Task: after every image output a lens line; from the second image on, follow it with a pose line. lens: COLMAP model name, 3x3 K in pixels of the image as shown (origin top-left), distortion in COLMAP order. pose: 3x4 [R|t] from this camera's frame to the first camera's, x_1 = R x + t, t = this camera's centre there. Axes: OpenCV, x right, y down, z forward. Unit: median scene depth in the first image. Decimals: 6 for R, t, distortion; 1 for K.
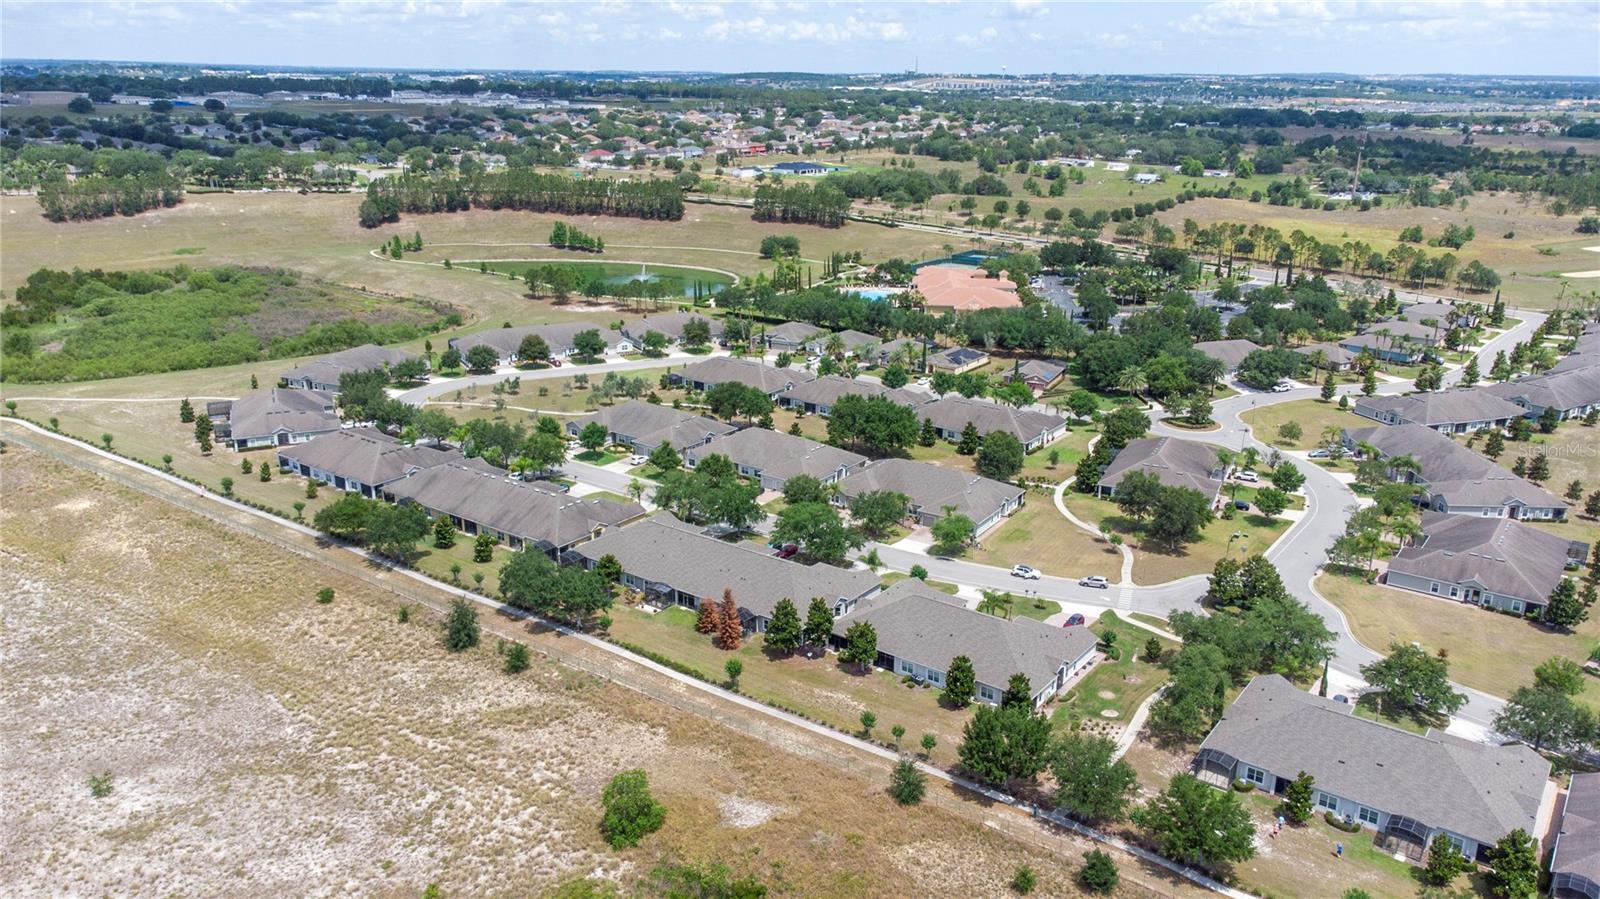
lens RADIAL K [[1191.1, 0, 800.0], [0, 1191.1, 449.5], [0, 0, 1]] dist [0.048449, -0.002768]
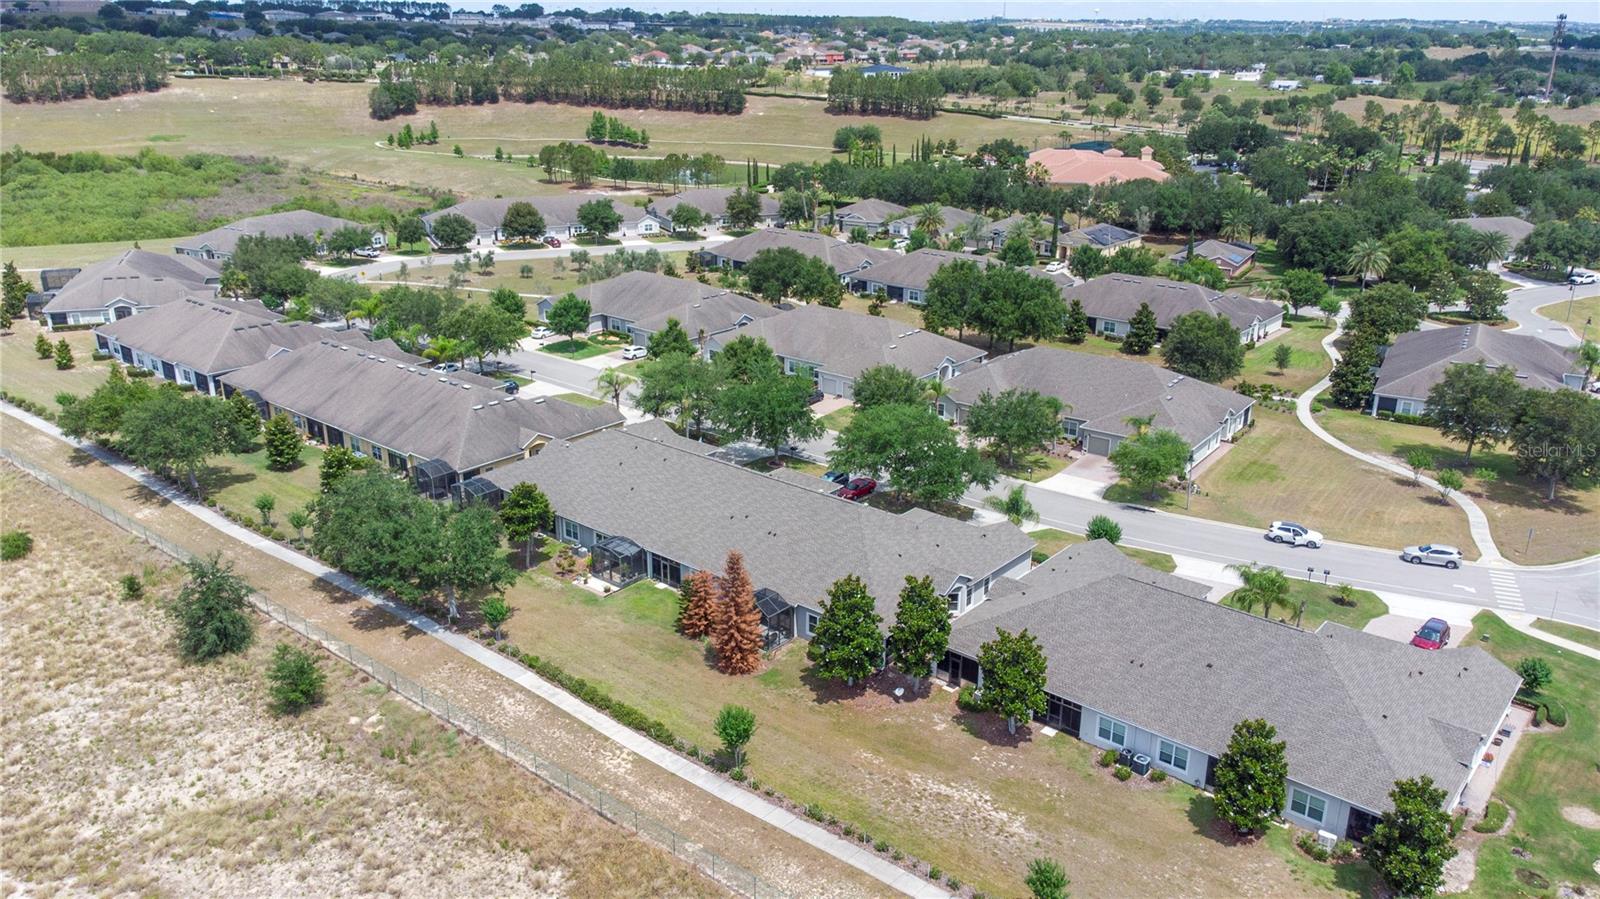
lens RADIAL K [[1194.4, 0, 800.0], [0, 1194.4, 449.5], [0, 0, 1]] dist [0.006913, 0.077951]
pose [[0.997905, 0.019628, -0.061652, -0.002384], [-0.017547, 0.999264, 0.034113, 0.034124], [0.062276, -0.032960, 0.997515, 0.305782]]
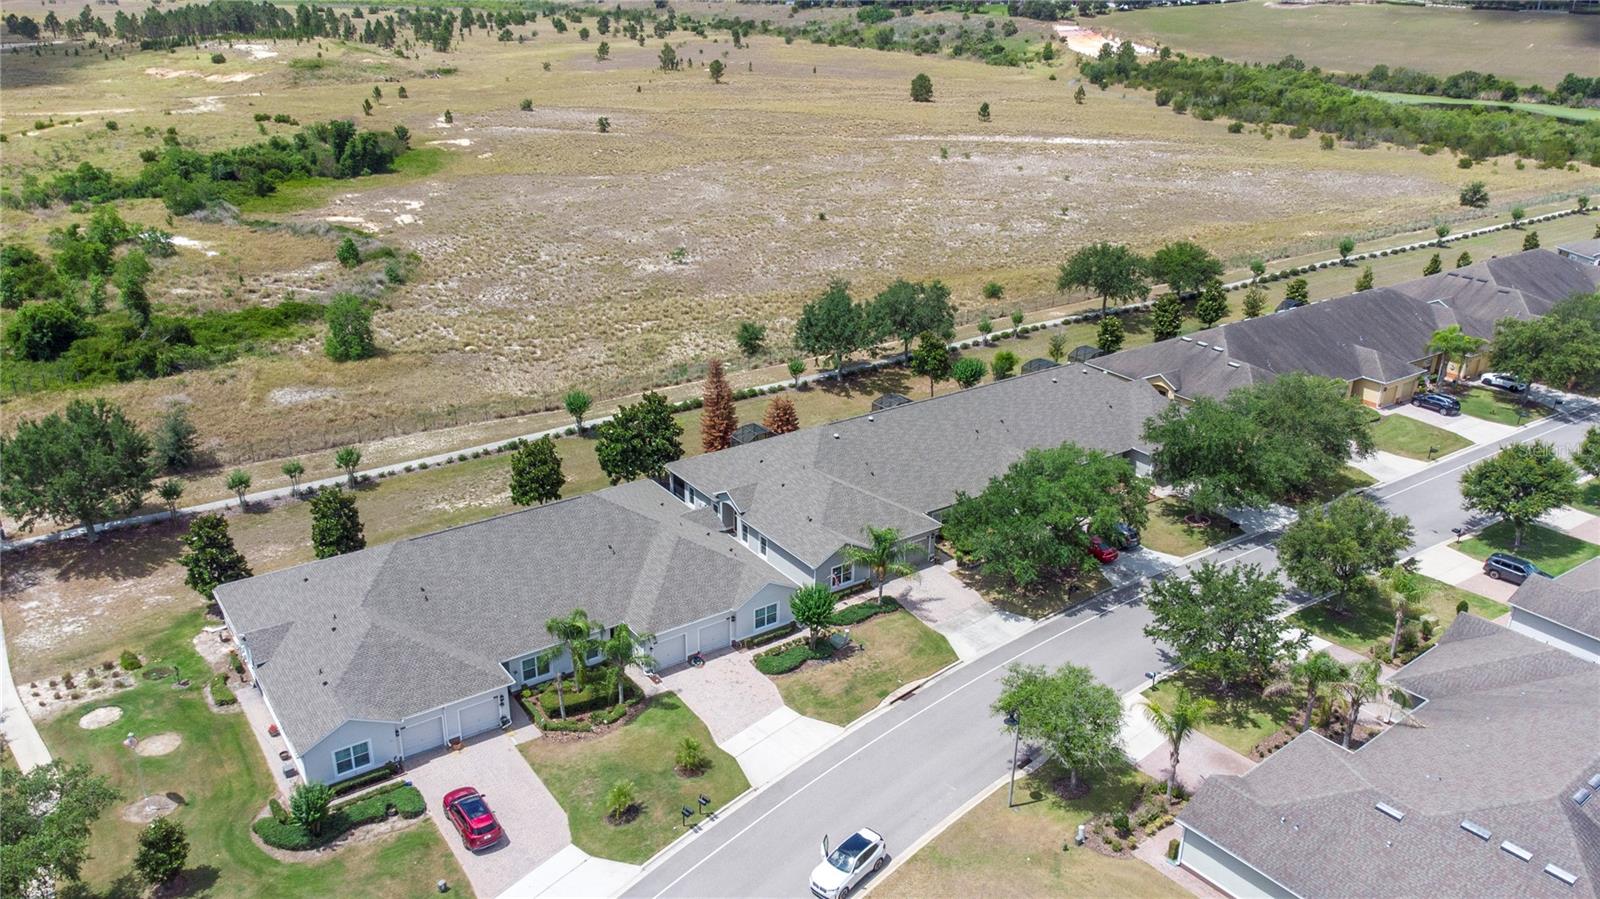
lens RADIAL K [[1194.4, 0, 800.0], [0, 1194.4, 449.5], [0, 0, 1]] dist [0.006913, 0.077951]
pose [[-0.317512, 0.348947, -0.881715, 0.296134], [-0.305665, 0.842535, 0.443513, -0.081493], [0.897639, 0.410330, -0.160854, 0.691922]]
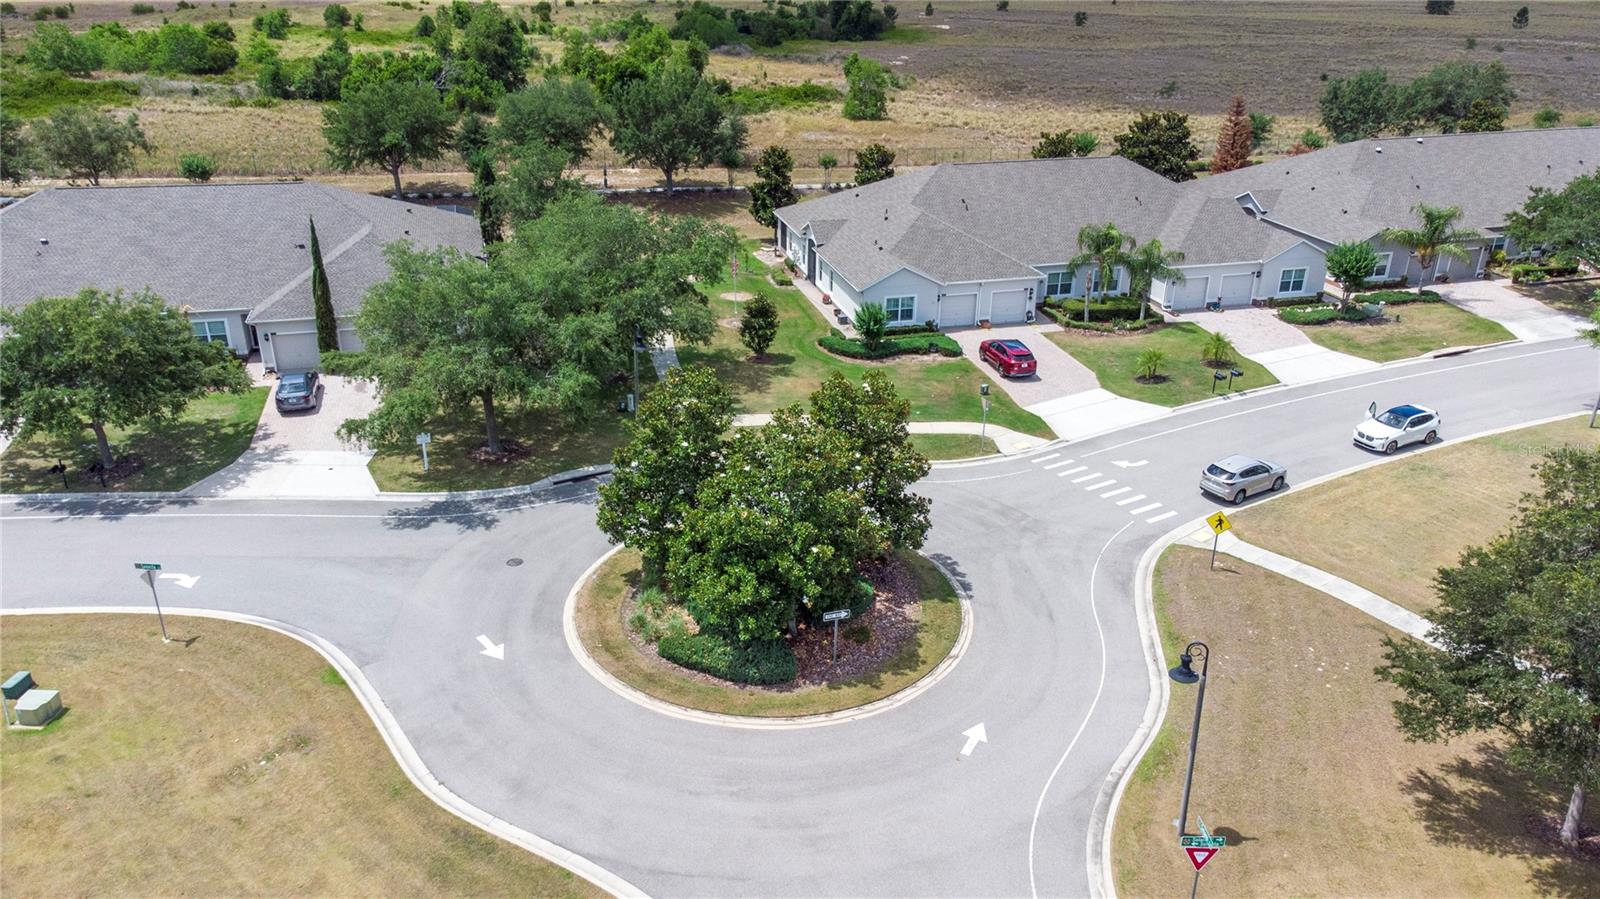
lens RADIAL K [[1191.1, 0, 800.0], [0, 1191.1, 449.5], [0, 0, 1]] dist [0.048449, -0.002768]
pose [[-0.626136, 0.303017, -0.718425, 0.345750], [-0.252011, 0.793294, 0.554233, -0.014107], [0.737864, 0.528077, -0.420347, 0.708757]]
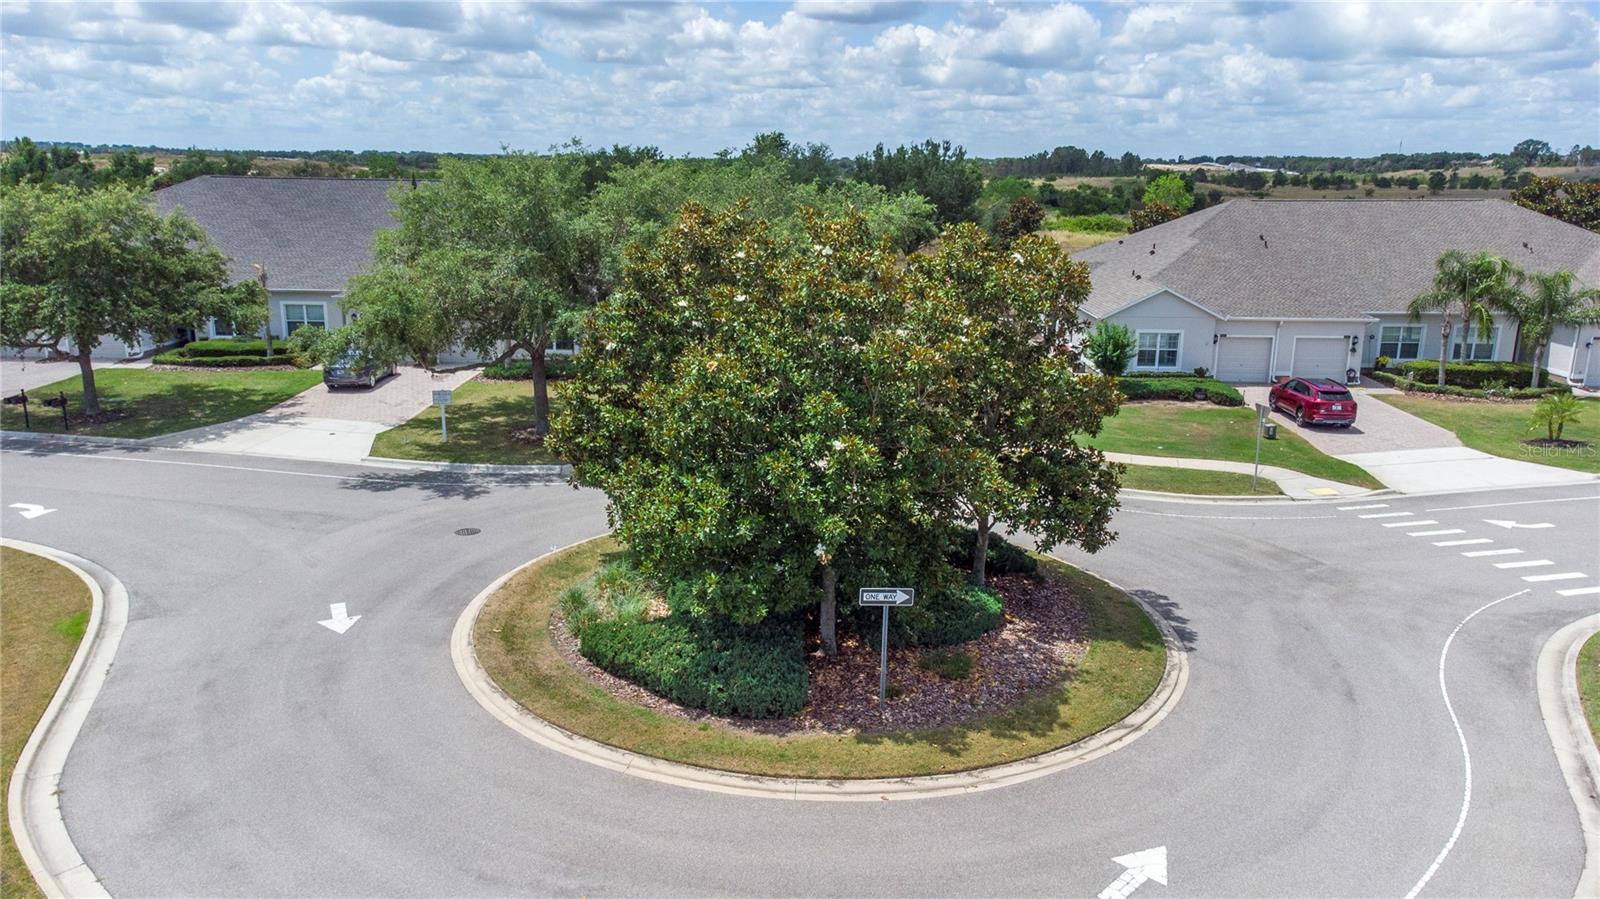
lens RADIAL K [[1194.4, 0, 800.0], [0, 1194.4, 449.5], [0, 0, 1]] dist [0.006913, 0.077951]
pose [[-0.810510, 0.124757, -0.572285, 0.294820], [-0.192737, 0.865835, 0.461717, 0.035796], [0.553107, 0.484526, -0.677723, 0.705092]]
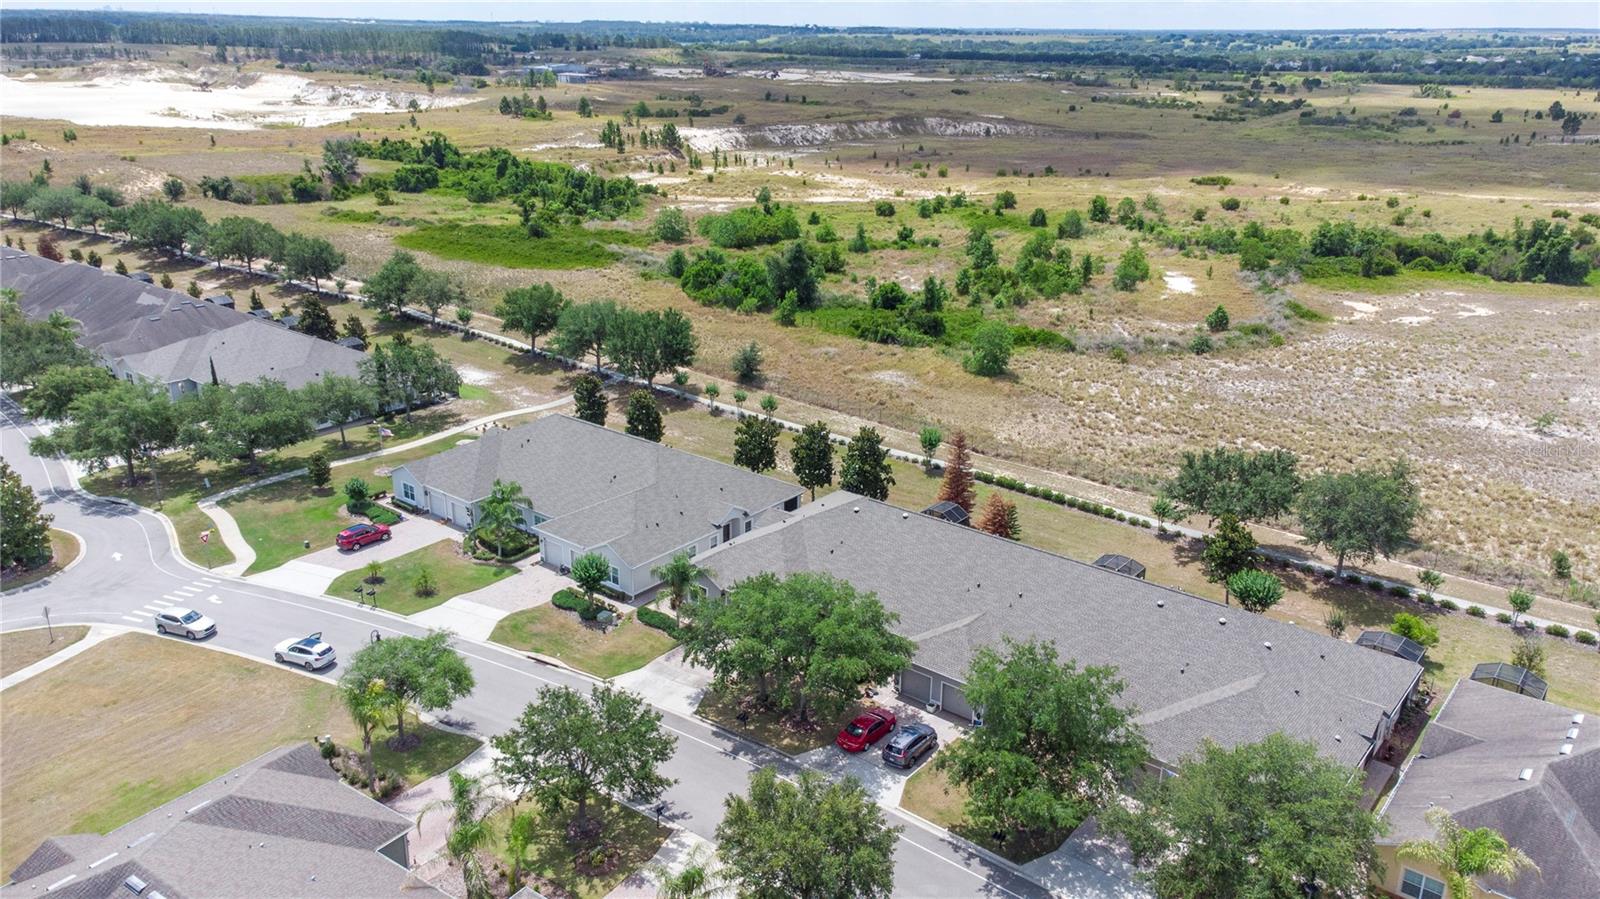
lens RADIAL K [[1191.1, 0, 800.0], [0, 1191.1, 449.5], [0, 0, 1]] dist [0.048449, -0.002768]
pose [[-0.998406, -0.035728, 0.043686, -0.002988], [-0.002006, 0.796064, 0.605209, -0.149917], [-0.056400, 0.604157, -0.794867, 0.896410]]
